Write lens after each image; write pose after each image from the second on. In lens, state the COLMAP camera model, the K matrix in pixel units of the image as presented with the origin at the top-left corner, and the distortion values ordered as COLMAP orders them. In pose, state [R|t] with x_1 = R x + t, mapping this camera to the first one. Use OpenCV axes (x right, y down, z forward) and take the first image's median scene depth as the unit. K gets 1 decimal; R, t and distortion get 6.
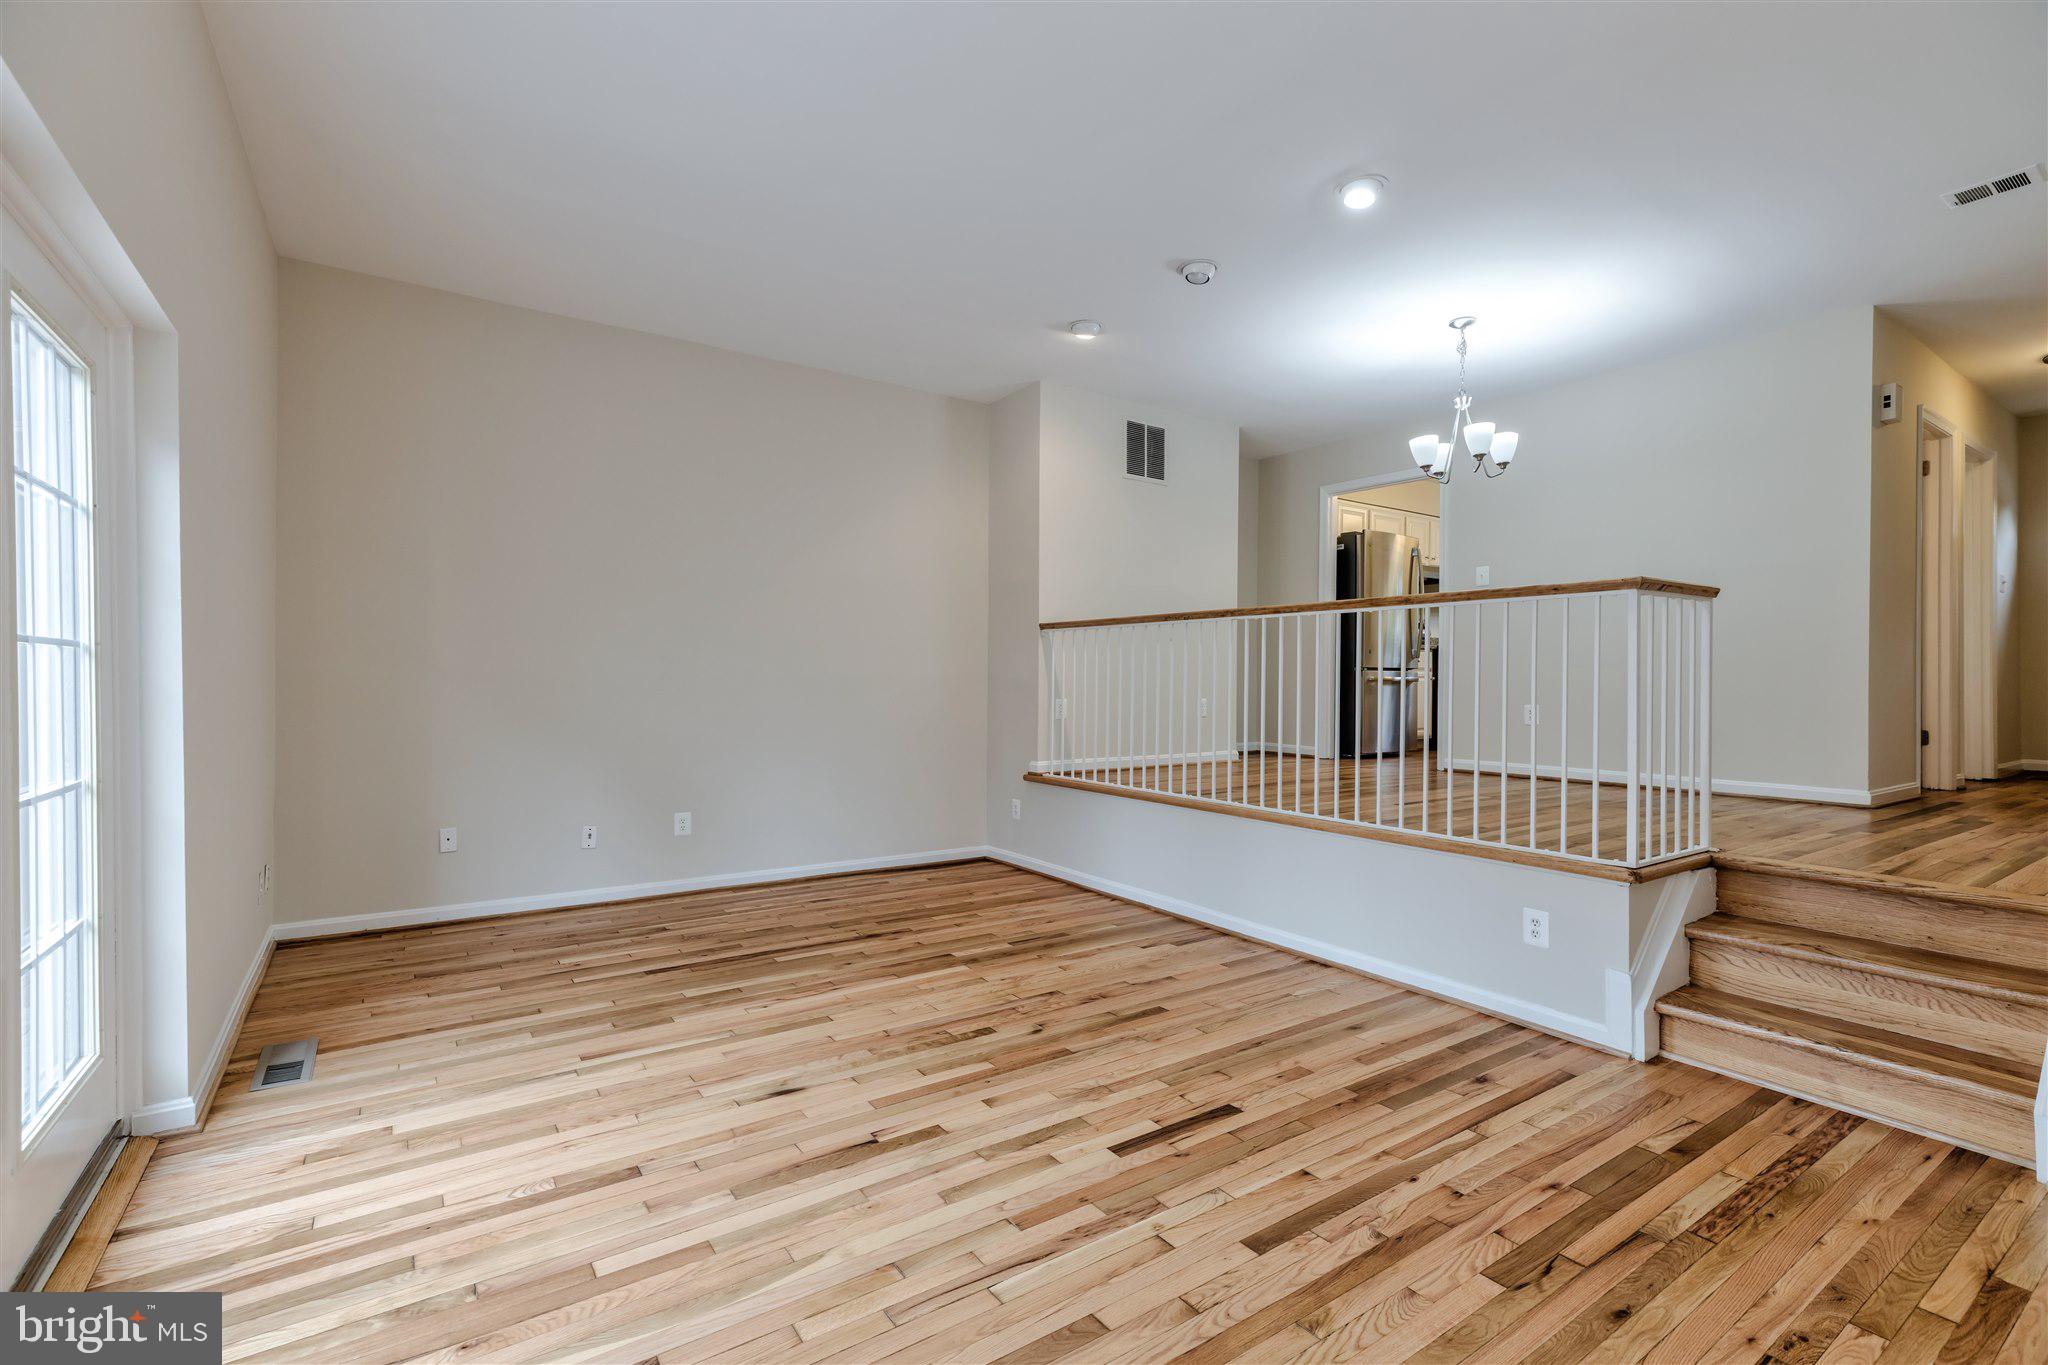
lens RADIAL K [[922.1, 0, 1030.9], [0, 922.1, 686.1], [0, 0, 1]] dist [0.001707, 0.004897]
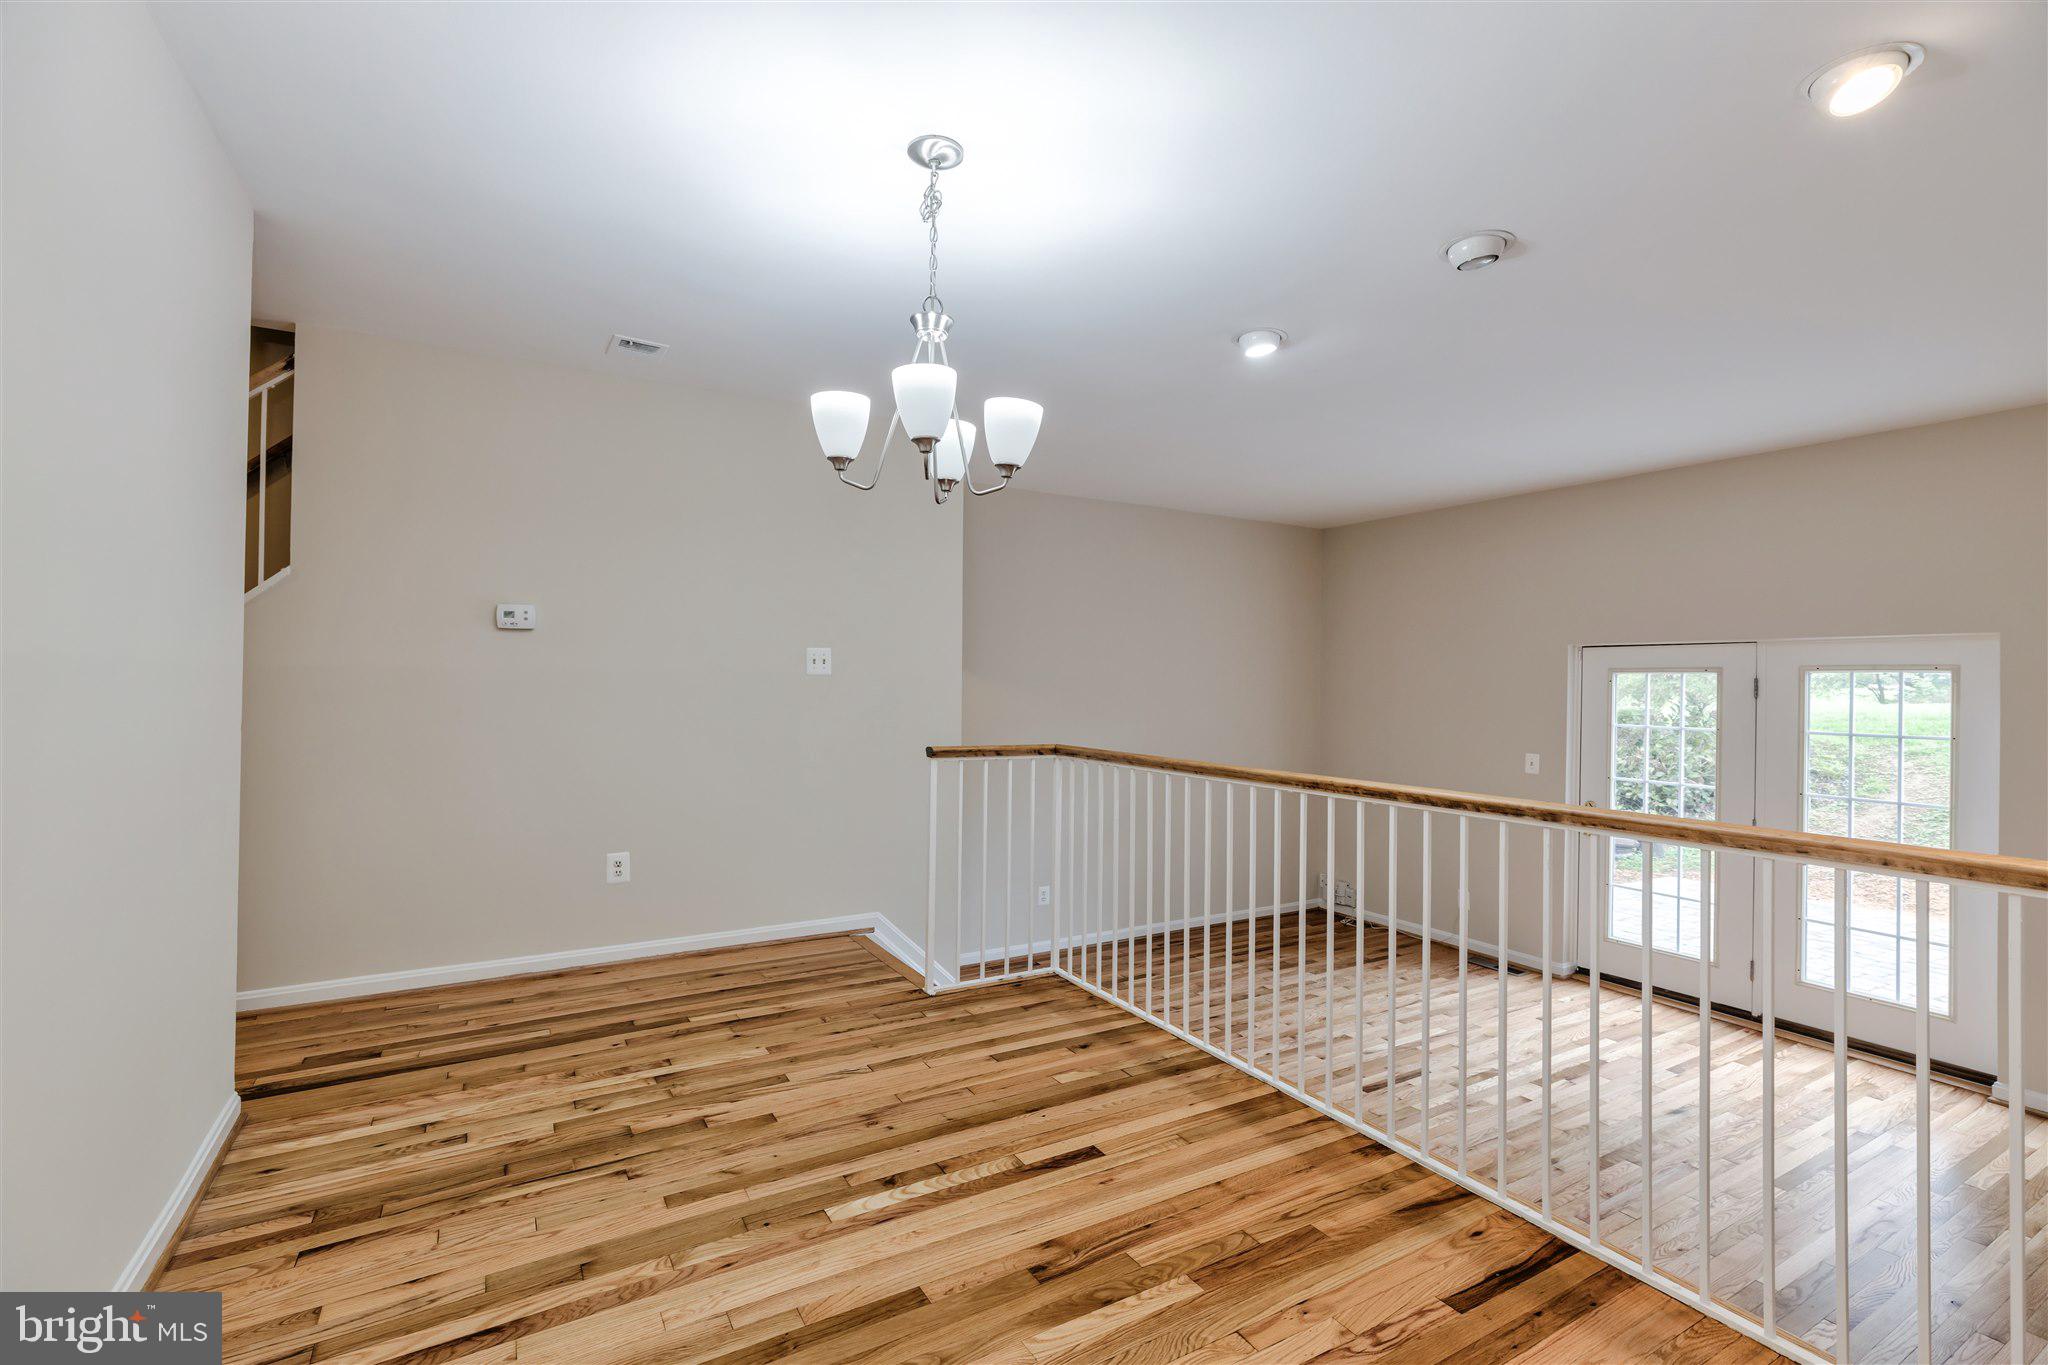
lens RADIAL K [[922.1, 0, 1015.0], [0, 922.1, 680.4], [0, 0, 1]] dist [0.001707, 0.004897]
pose [[-0.997155, -0.020519, 0.072538, 0.507923], [-0.020103, 0.999777, 0.006461, -0.173765], [-0.072655, 0.004984, -0.997345, 1.852692]]
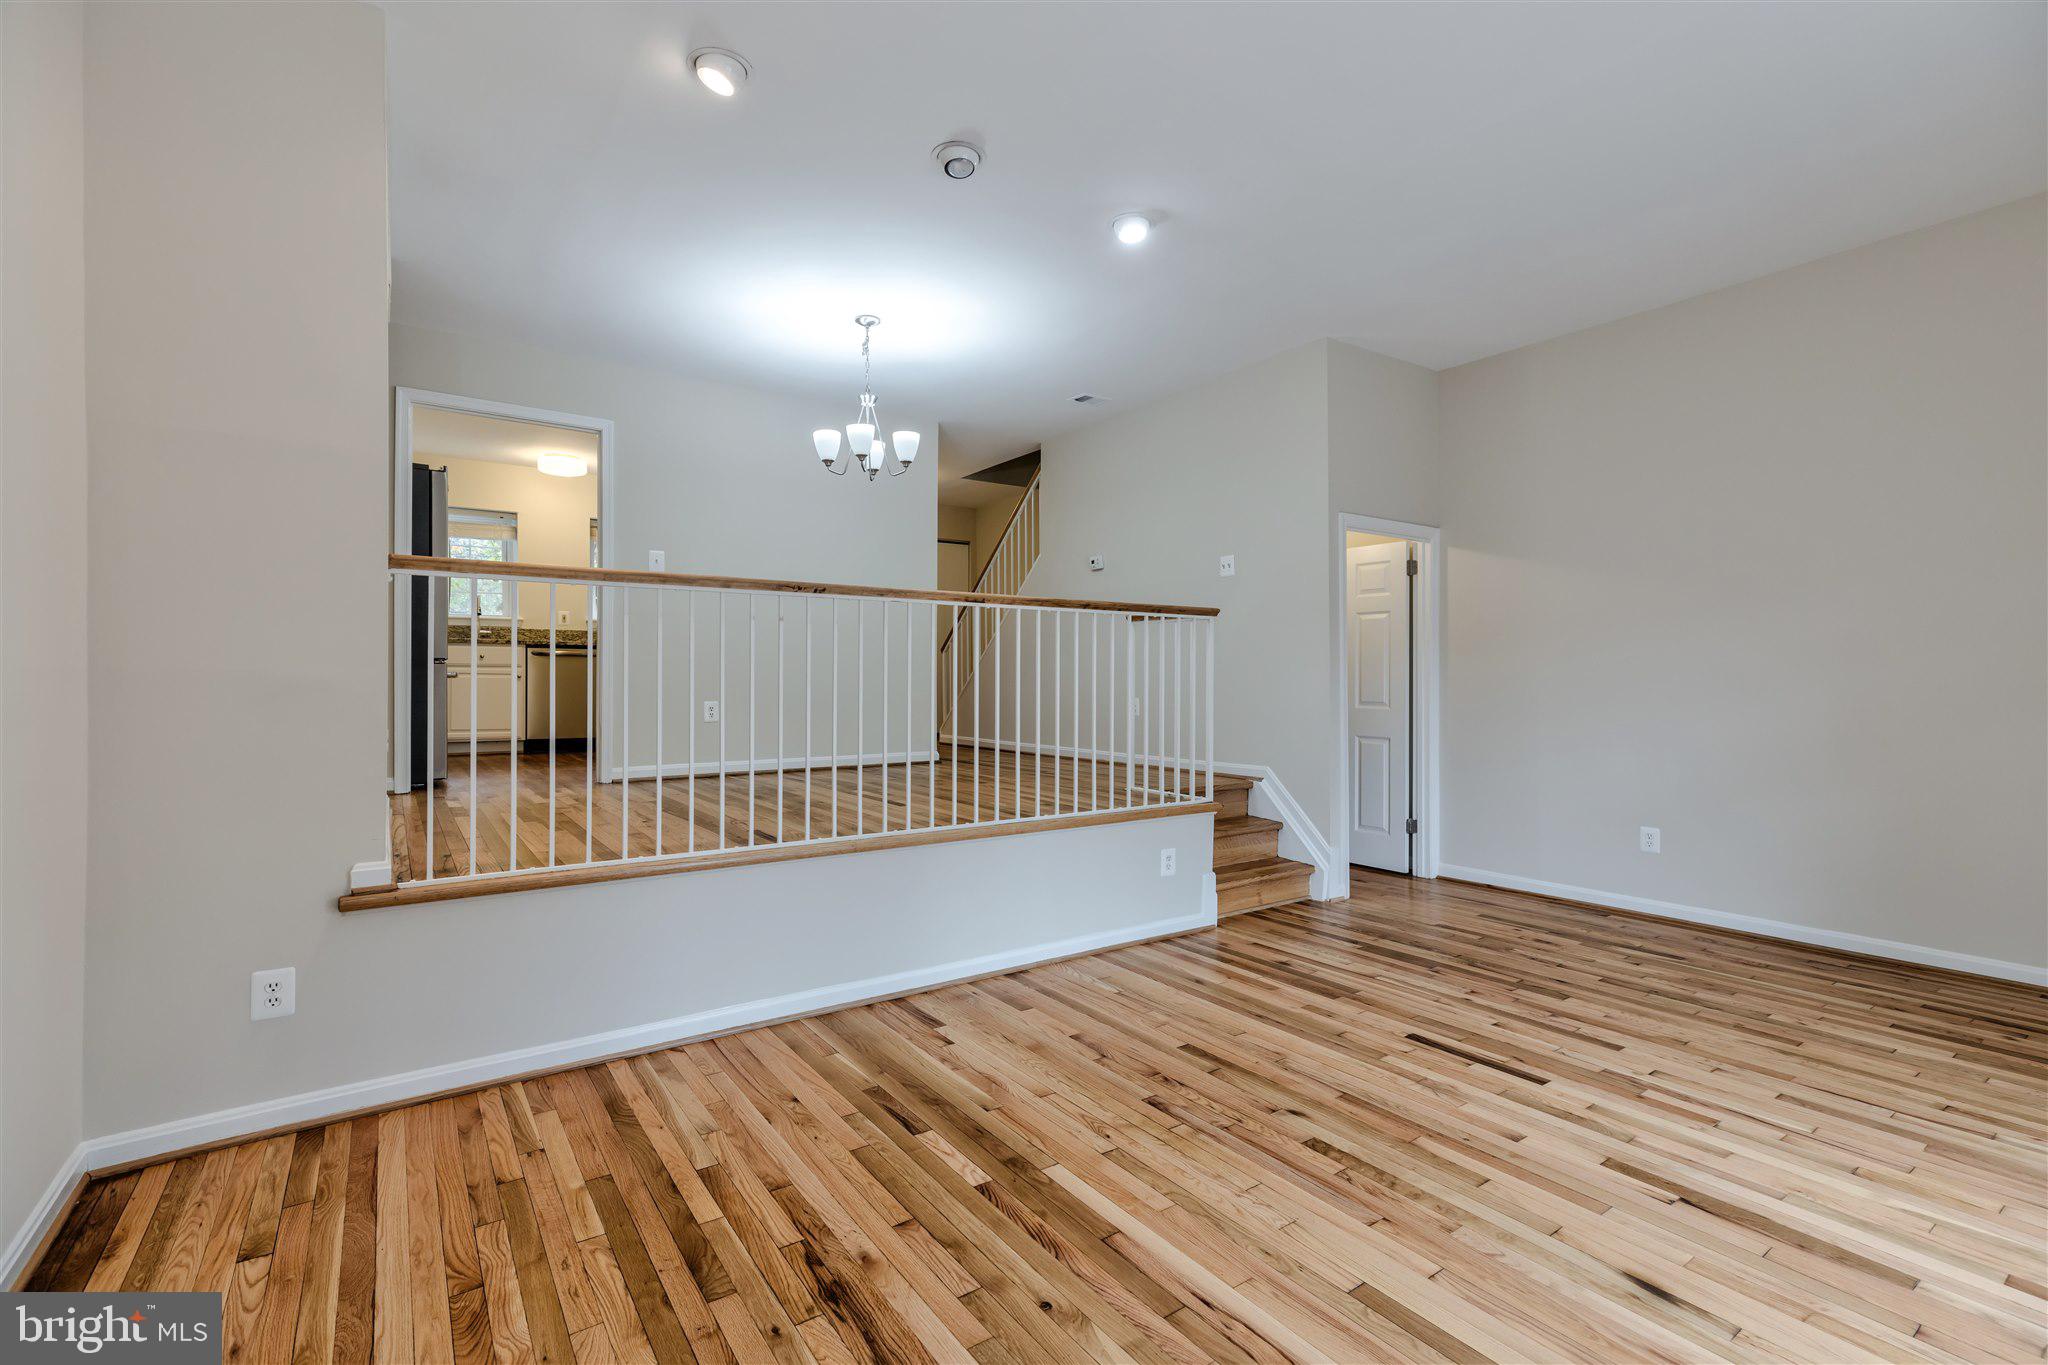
lens RADIAL K [[922.1, 0, 1024.0], [0, 922.1, 678.9], [0, 0, 1]] dist [0.001707, 0.004897]
pose [[-0.008098, -0.004961, 0.999955, -0.679803], [0.006878, 0.999964, 0.005017, -0.009174], [-0.999944, 0.006918, -0.008064, 1.060089]]
